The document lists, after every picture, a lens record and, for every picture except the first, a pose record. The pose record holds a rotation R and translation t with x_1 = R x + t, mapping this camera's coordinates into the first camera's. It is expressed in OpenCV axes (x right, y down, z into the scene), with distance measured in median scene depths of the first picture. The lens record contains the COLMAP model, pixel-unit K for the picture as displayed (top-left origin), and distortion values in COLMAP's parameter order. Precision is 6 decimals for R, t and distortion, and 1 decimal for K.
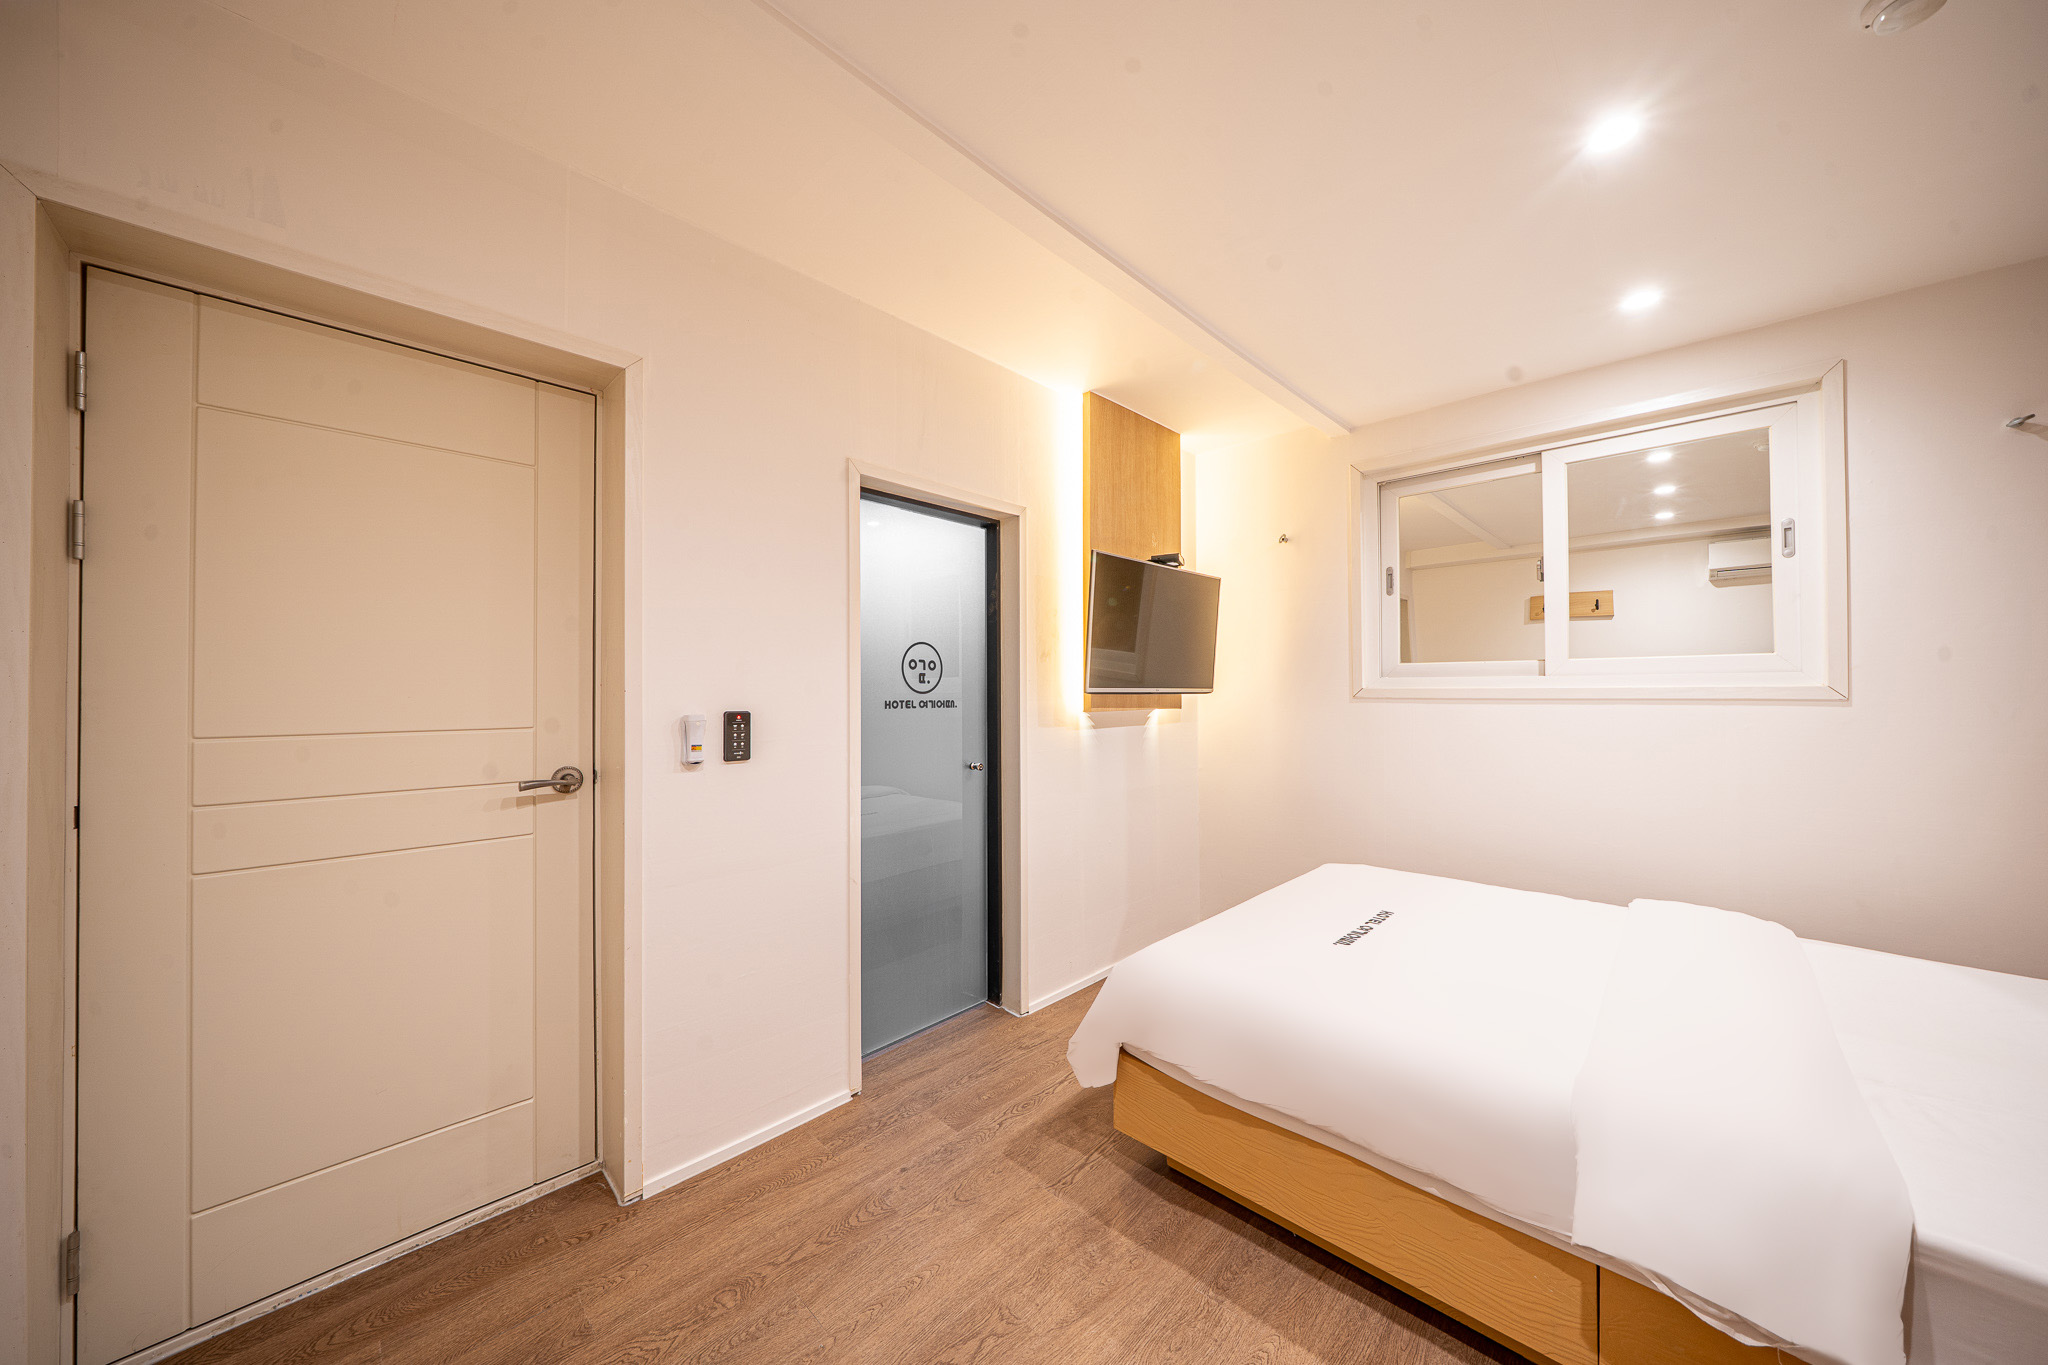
lens RADIAL K [[697.6, 0, 1026.1], [0, 697.6, 686.9], [0, 0, 1]] dist [-0.003439, 0.000145]
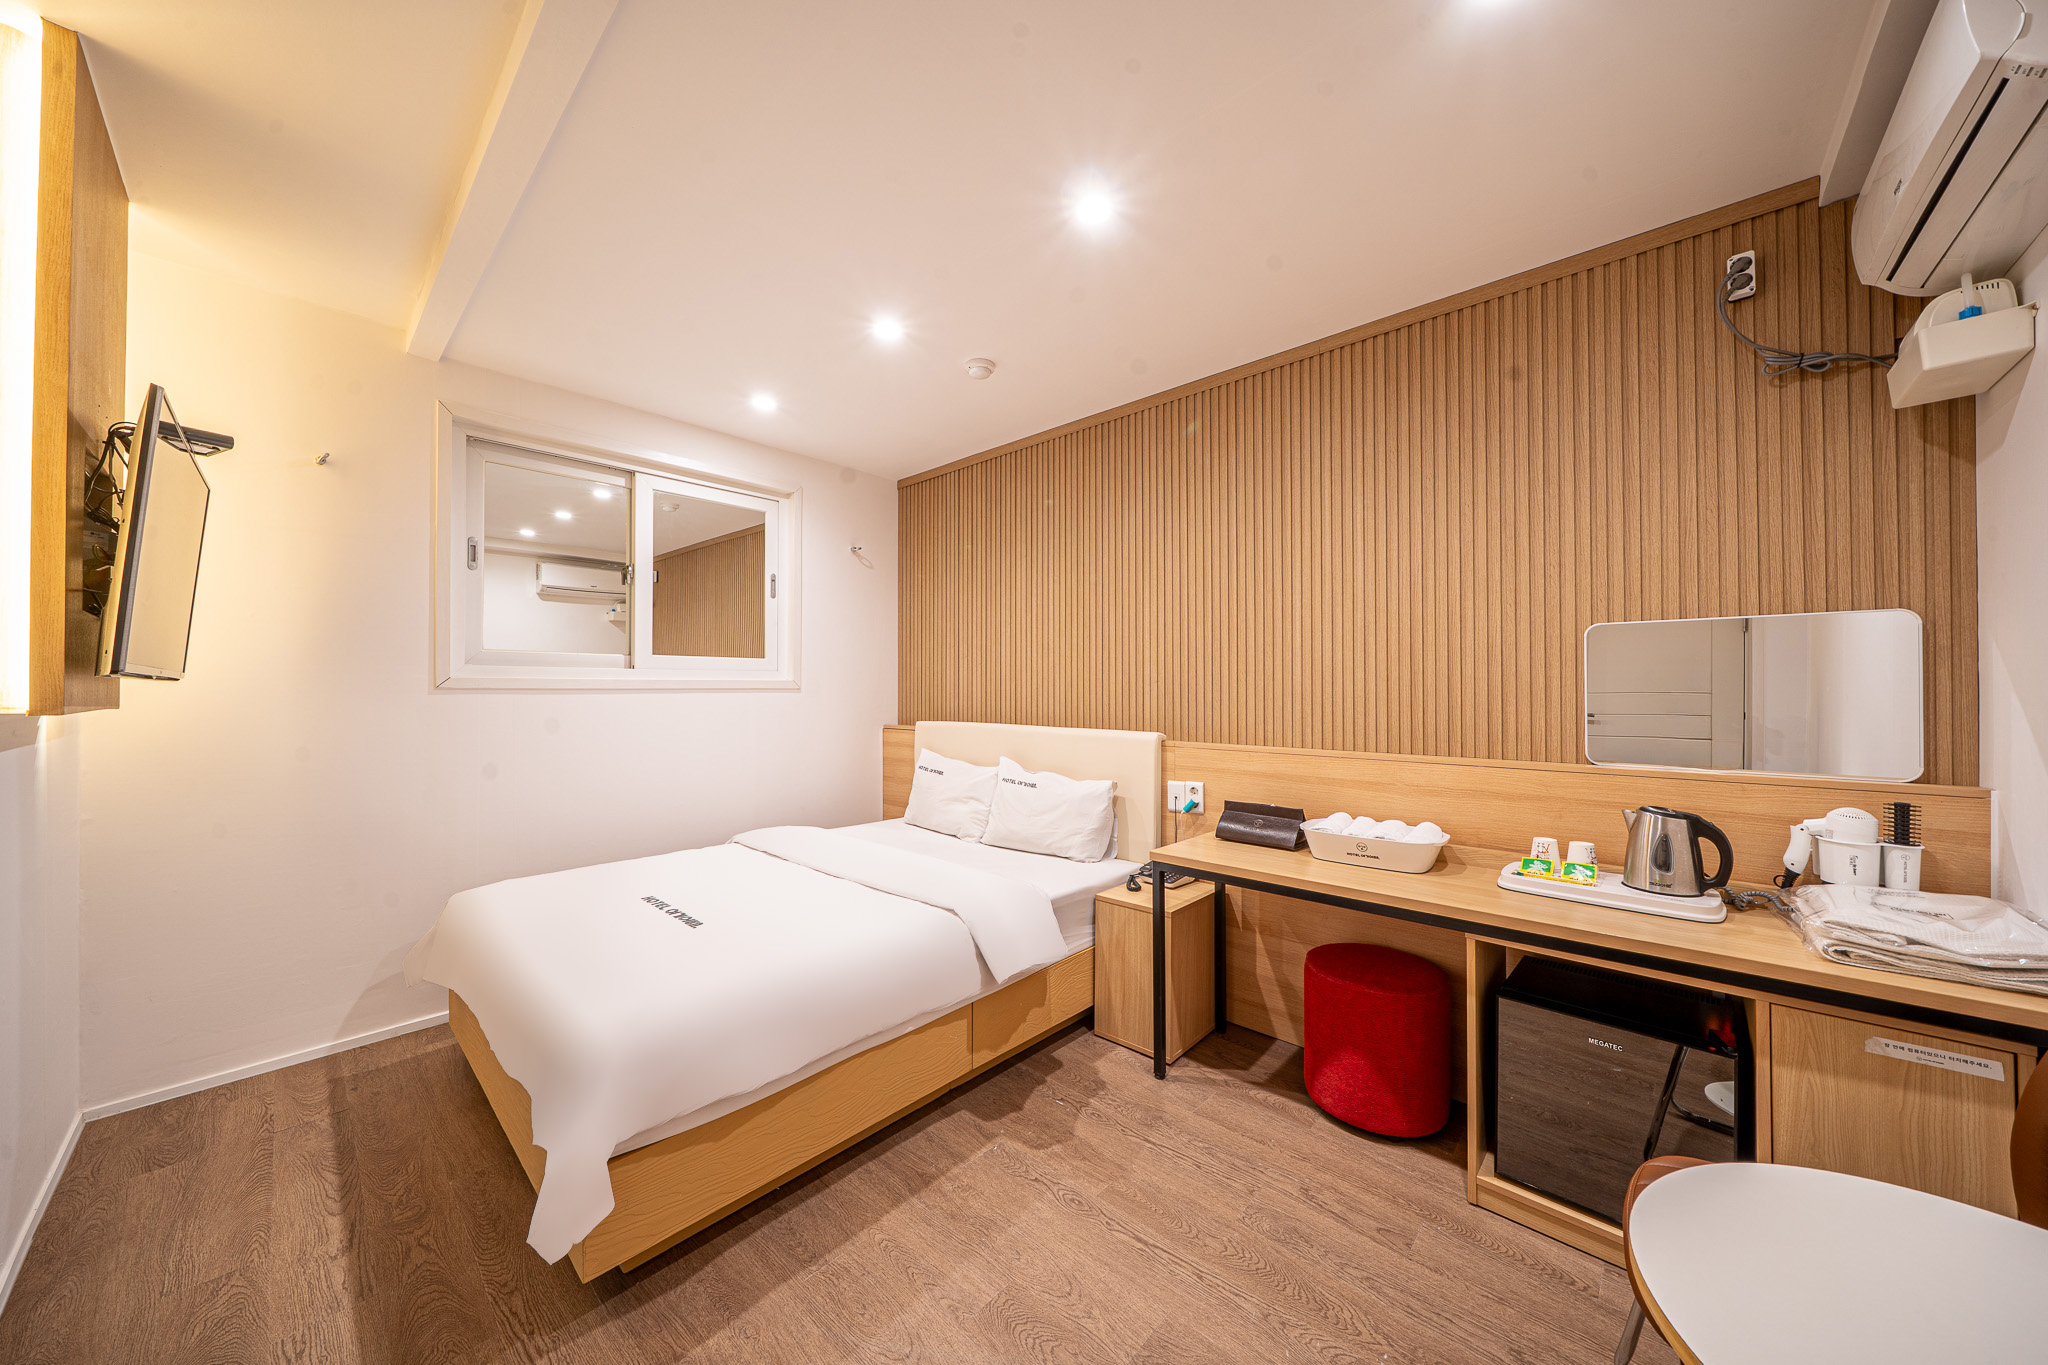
lens RADIAL K [[697.6, 0, 1018.0], [0, 697.6, 688.6], [0, 0, 1]] dist [-0.003439, 0.000145]
pose [[-0.017500, 0.005066, 0.999834, -0.658592], [-0.004554, 0.999976, -0.005147, 0.031502], [-0.999836, -0.004643, -0.017477, 0.636427]]
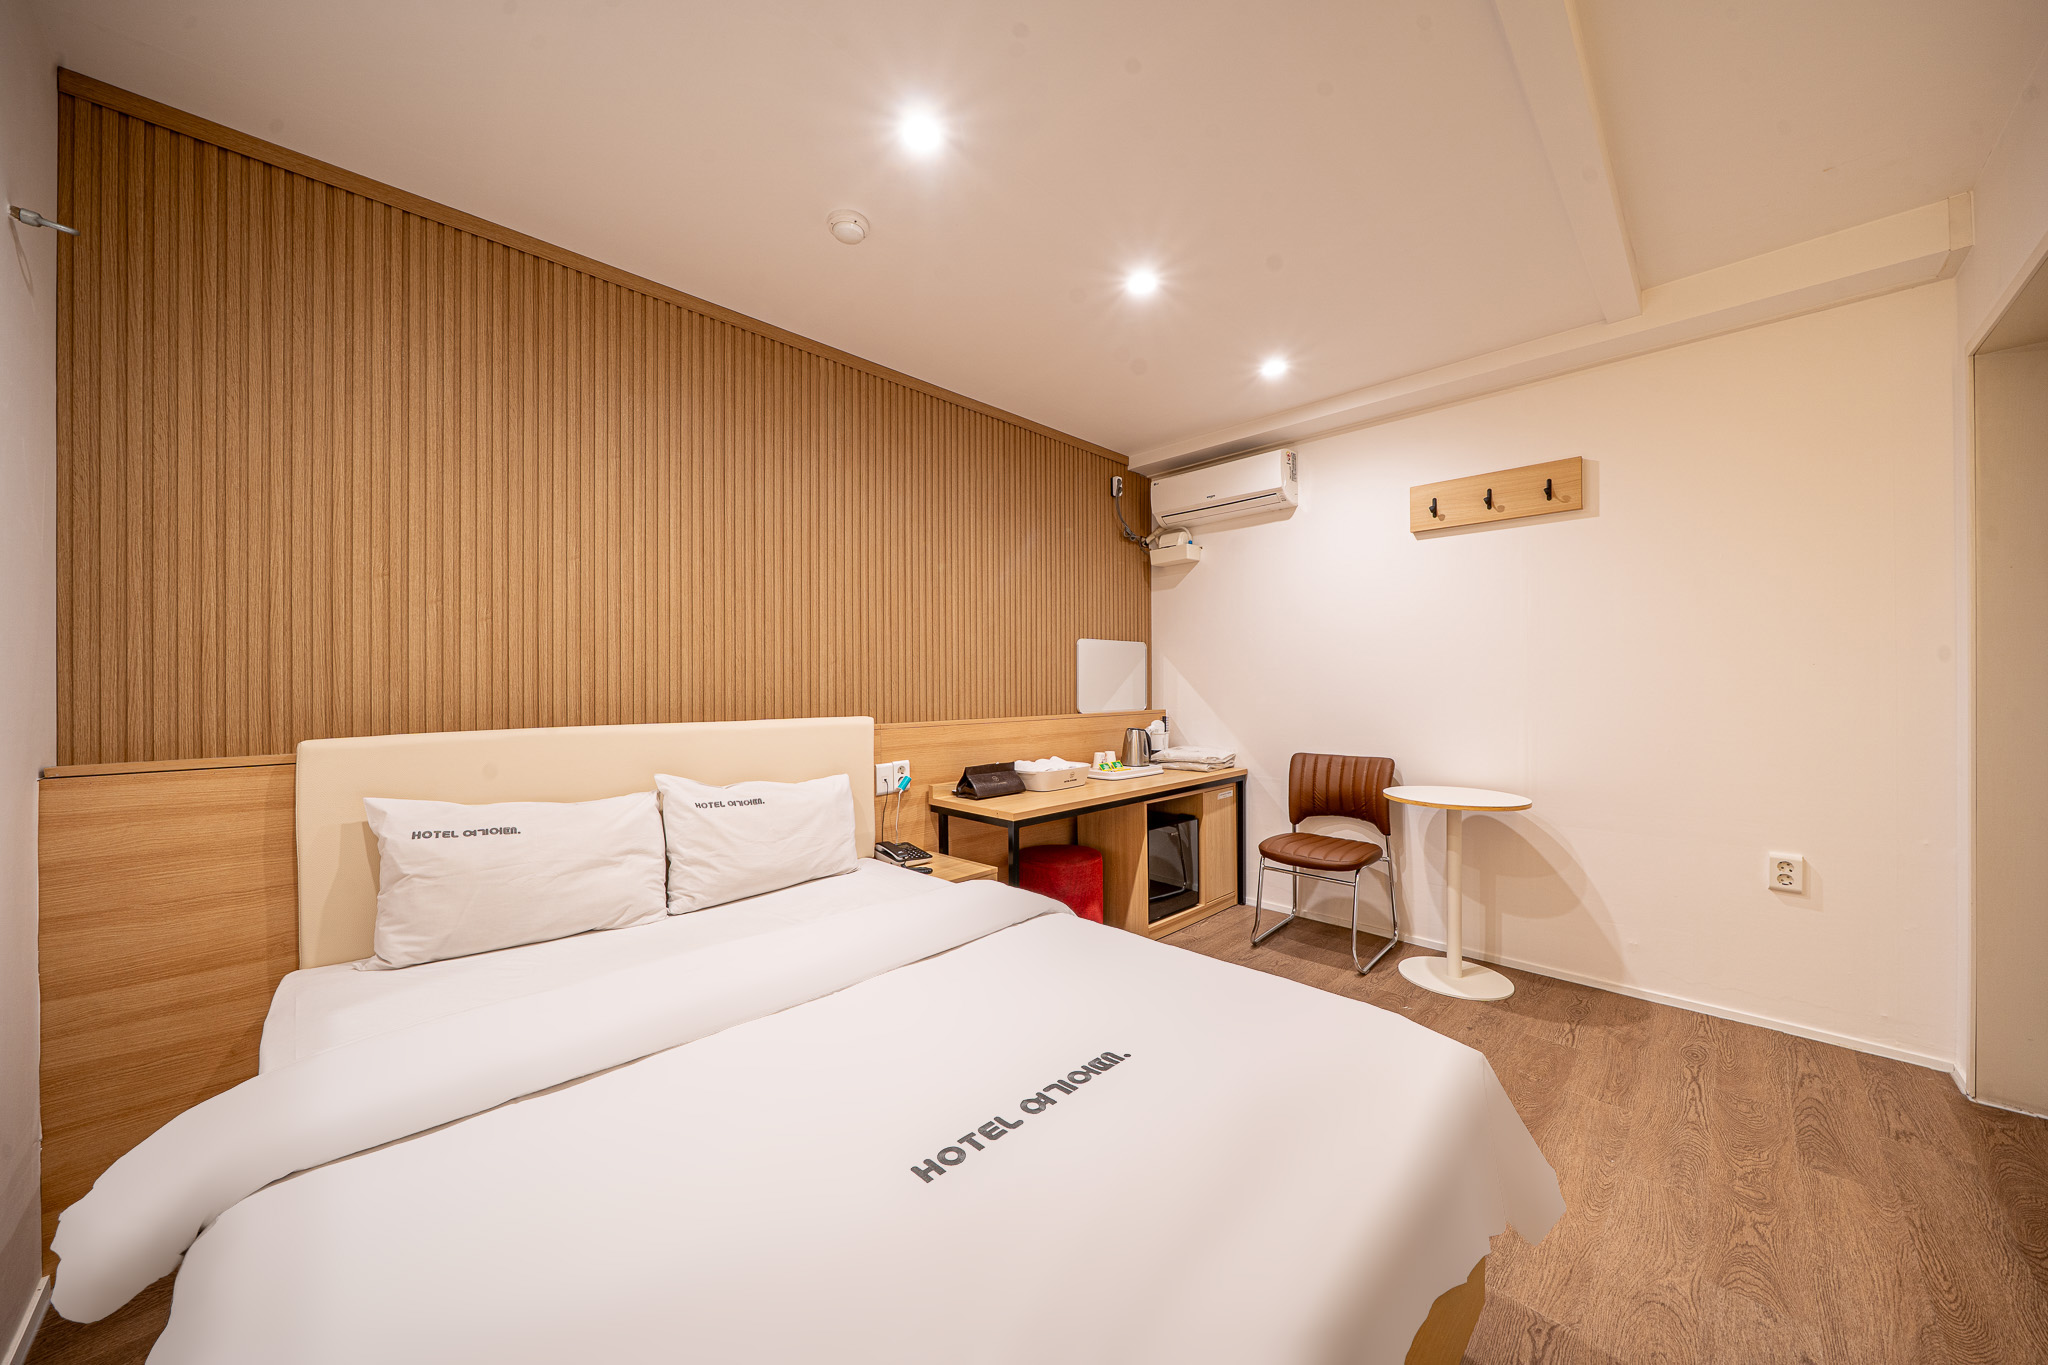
lens RADIAL K [[697.6, 0, 1027.6], [0, 697.6, 689.2], [0, 0, 1]] dist [-0.003439, 0.000145]
pose [[-0.999701, 0.007842, 0.023176, 0.590435], [0.007974, 0.999952, 0.005632, 0.058583], [-0.023131, 0.005815, -0.999716, 1.840077]]
